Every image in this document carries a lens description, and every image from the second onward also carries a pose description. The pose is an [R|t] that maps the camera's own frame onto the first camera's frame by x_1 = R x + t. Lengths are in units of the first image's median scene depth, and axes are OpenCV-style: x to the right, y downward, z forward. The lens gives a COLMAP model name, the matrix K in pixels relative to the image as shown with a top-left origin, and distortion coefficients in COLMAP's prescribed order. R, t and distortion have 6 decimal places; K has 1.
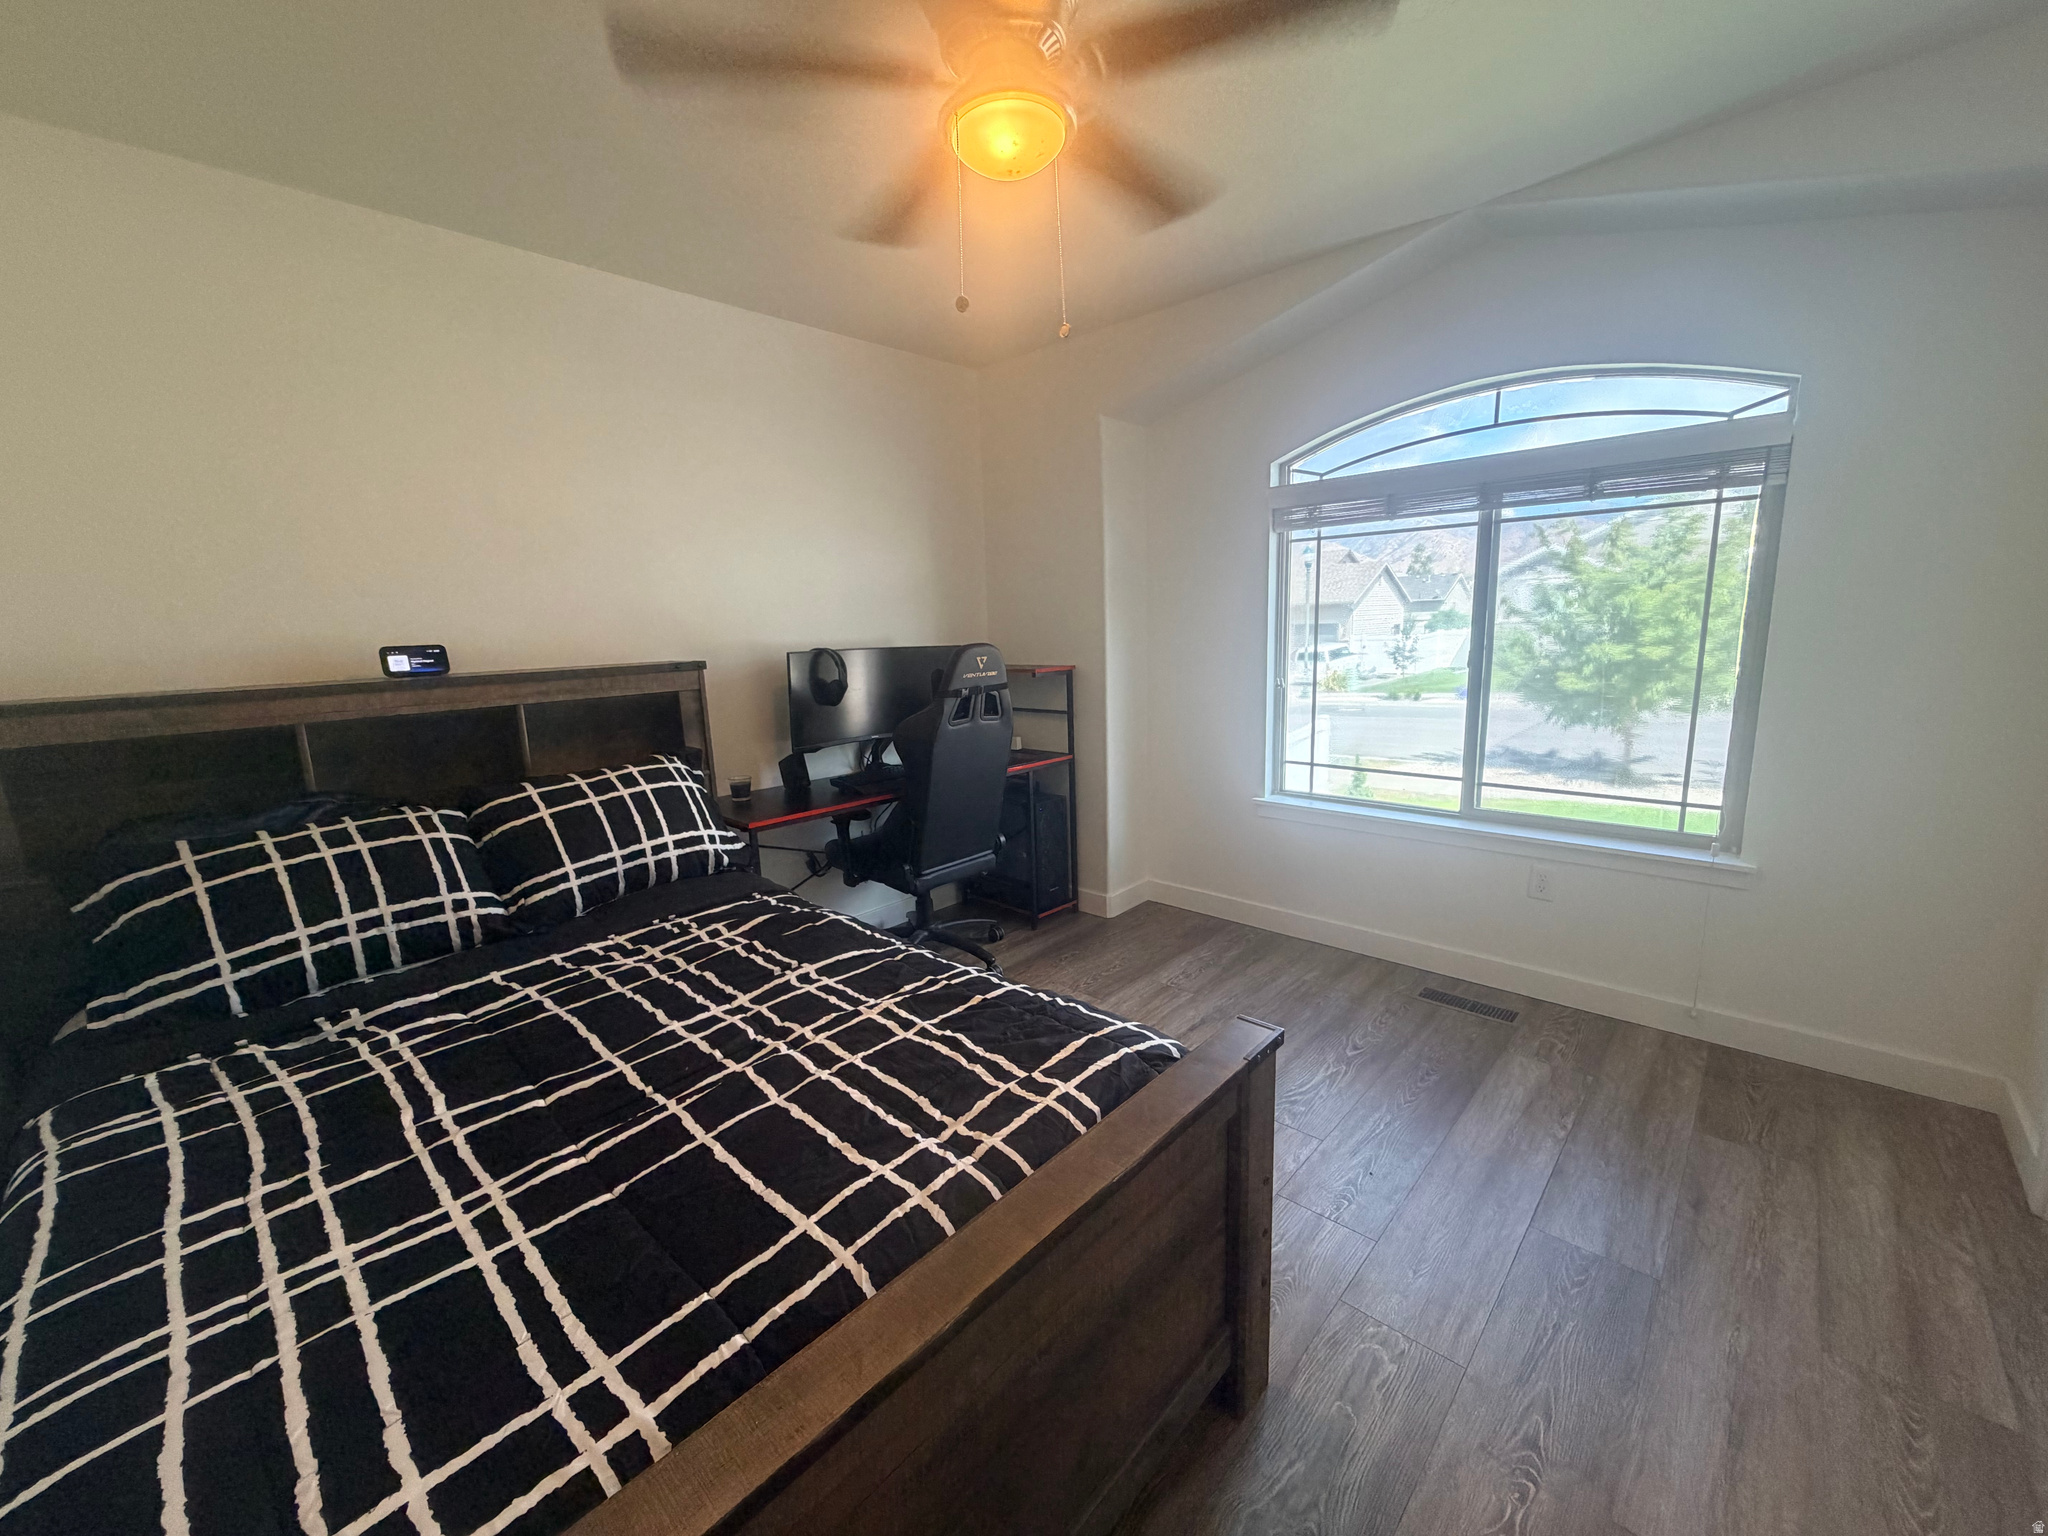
lens RADIAL K [[820.5, 0, 1024.0], [0, 820.5, 768.0], [0, 0, 1]] dist [0.000631, 0.000229]
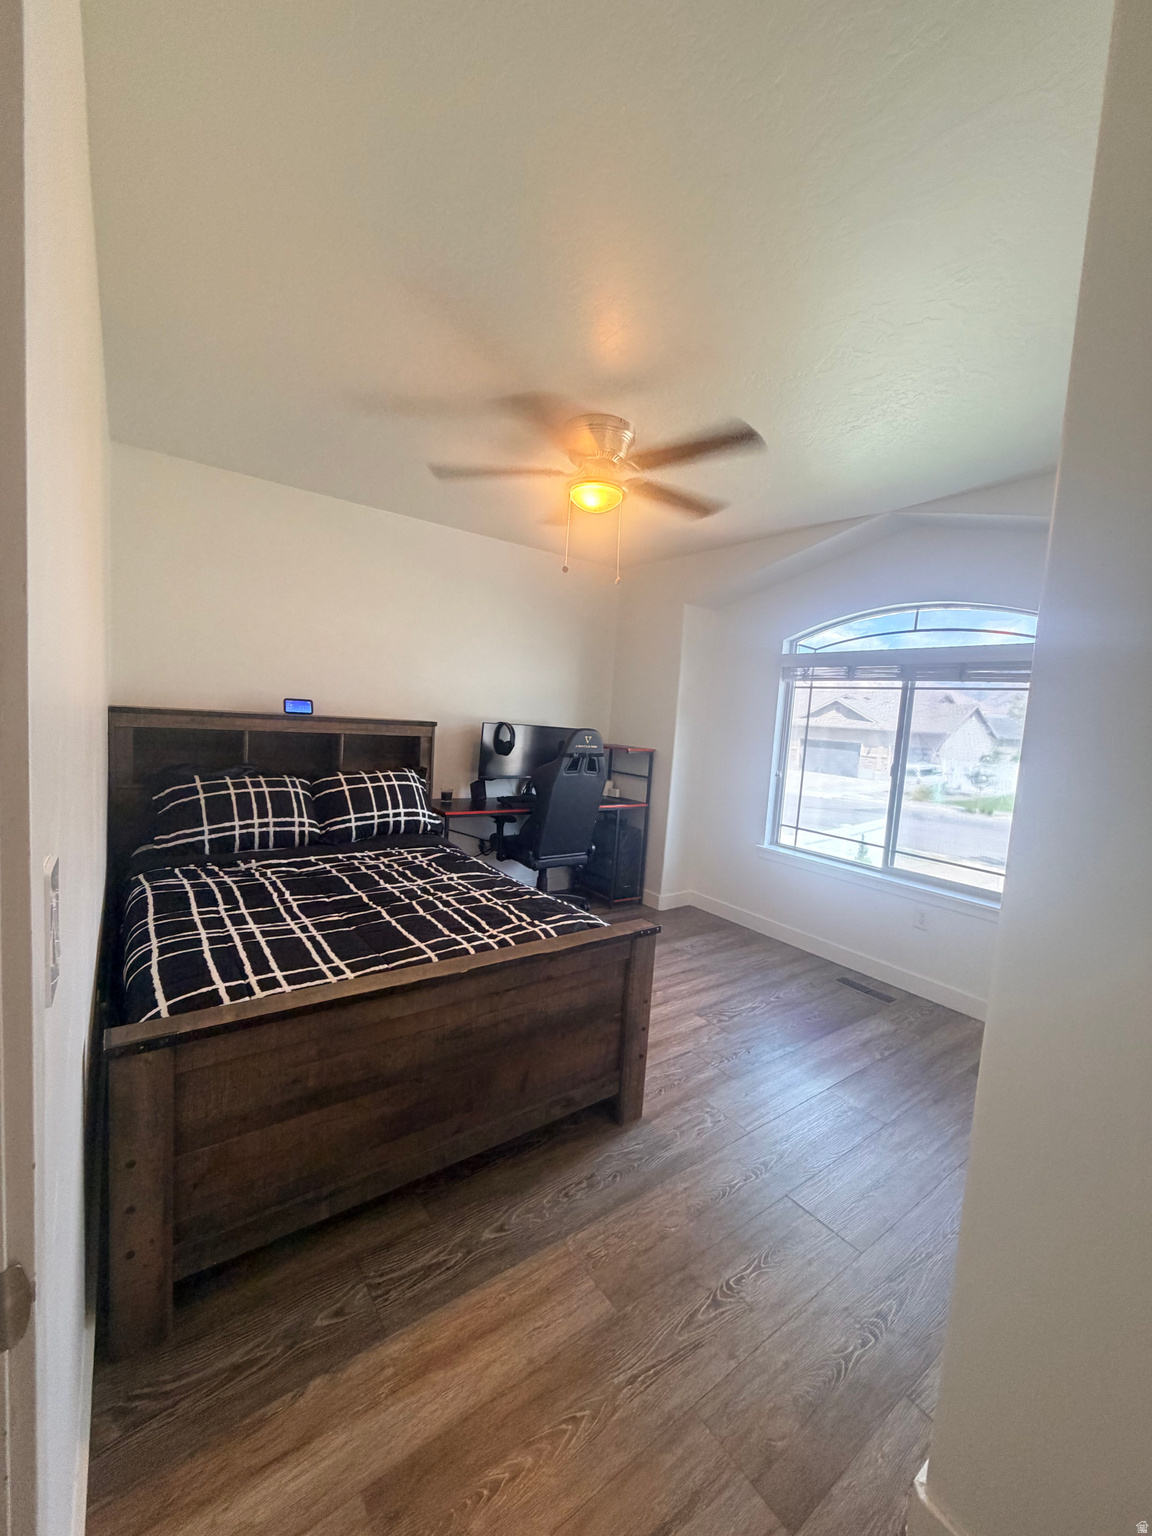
lens RADIAL K [[615.4, 0, 576.0], [0, 615.4, 768.0], [0, 0, 1]] dist [0.000631, 0.000229]
pose [[0.978284, 0.116312, -0.171556, 0.241771], [-0.131666, 0.987981, -0.080980, 0.061357], [0.160075, 0.101810, 0.981840, -0.431344]]
